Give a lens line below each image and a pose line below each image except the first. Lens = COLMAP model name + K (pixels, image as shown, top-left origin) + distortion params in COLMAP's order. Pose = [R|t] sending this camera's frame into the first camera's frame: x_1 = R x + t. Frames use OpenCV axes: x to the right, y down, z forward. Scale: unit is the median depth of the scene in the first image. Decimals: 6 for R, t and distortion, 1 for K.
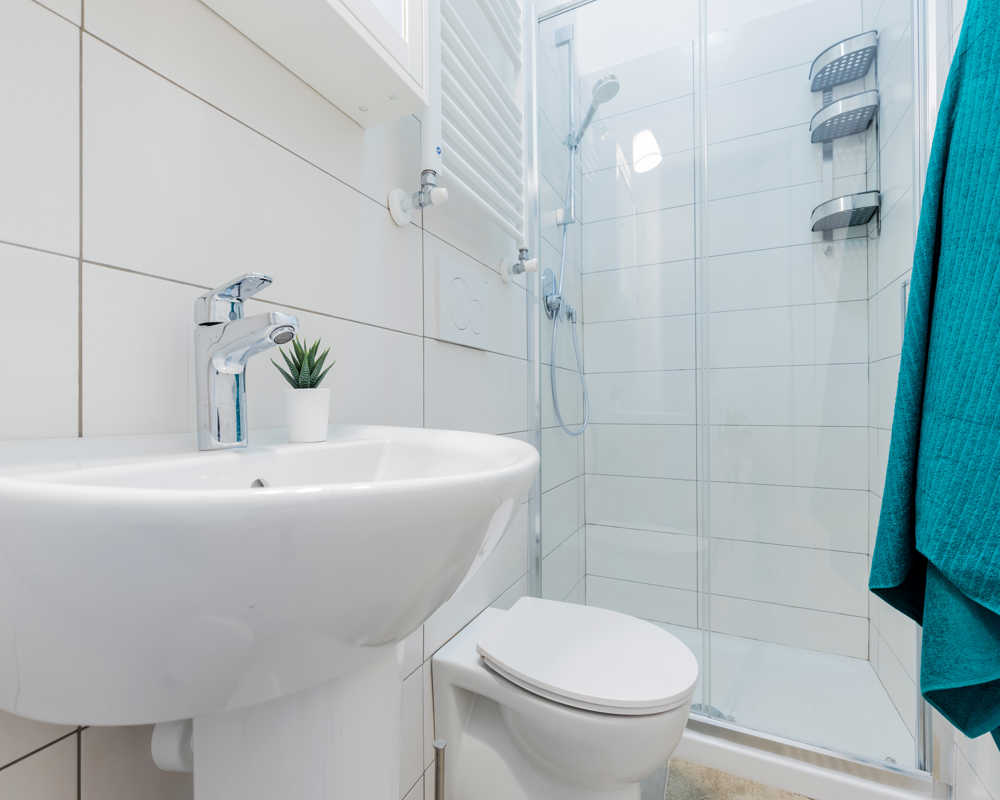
lens RADIAL K [[447.0, 0, 505.8], [0, 447.0, 402.7], [0, 0, 1]] dist [-0.003943, -0.000151]
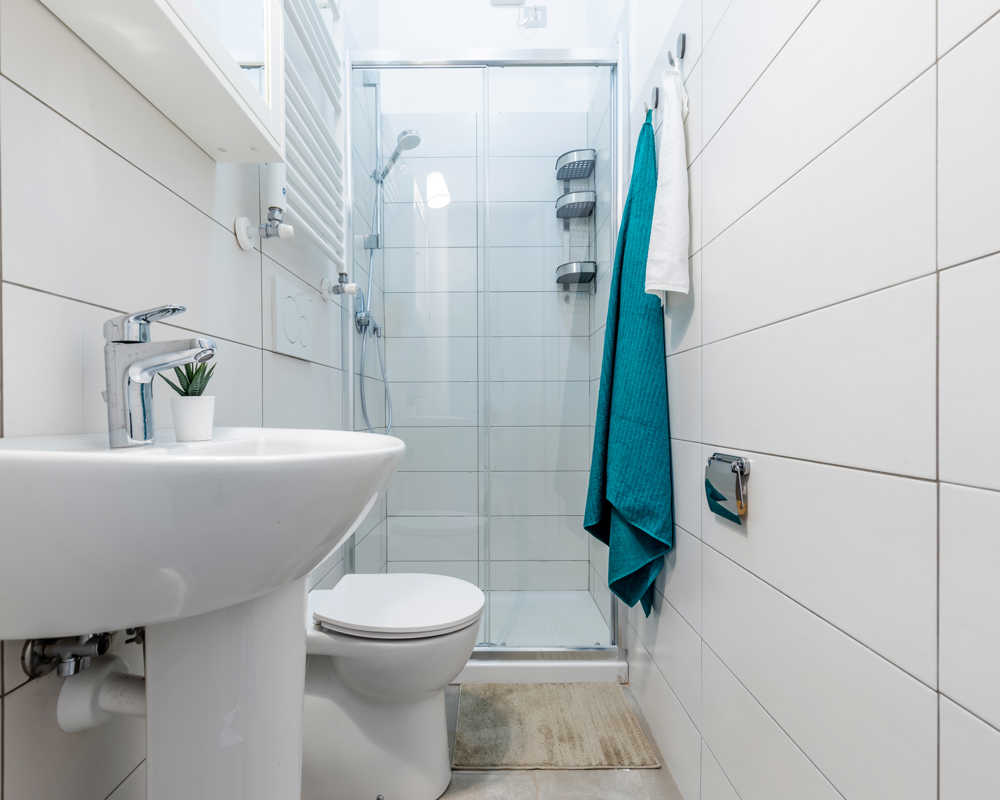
lens RADIAL K [[447.0, 0, 495.3], [0, 447.0, 406.8], [0, 0, 1]] dist [-0.003943, -0.000151]
pose [[0.896710, 0.005395, 0.442586, -0.150407], [-0.003986, 0.999984, -0.004113, -0.000592], [-0.442600, 0.001924, 0.896717, -0.255232]]
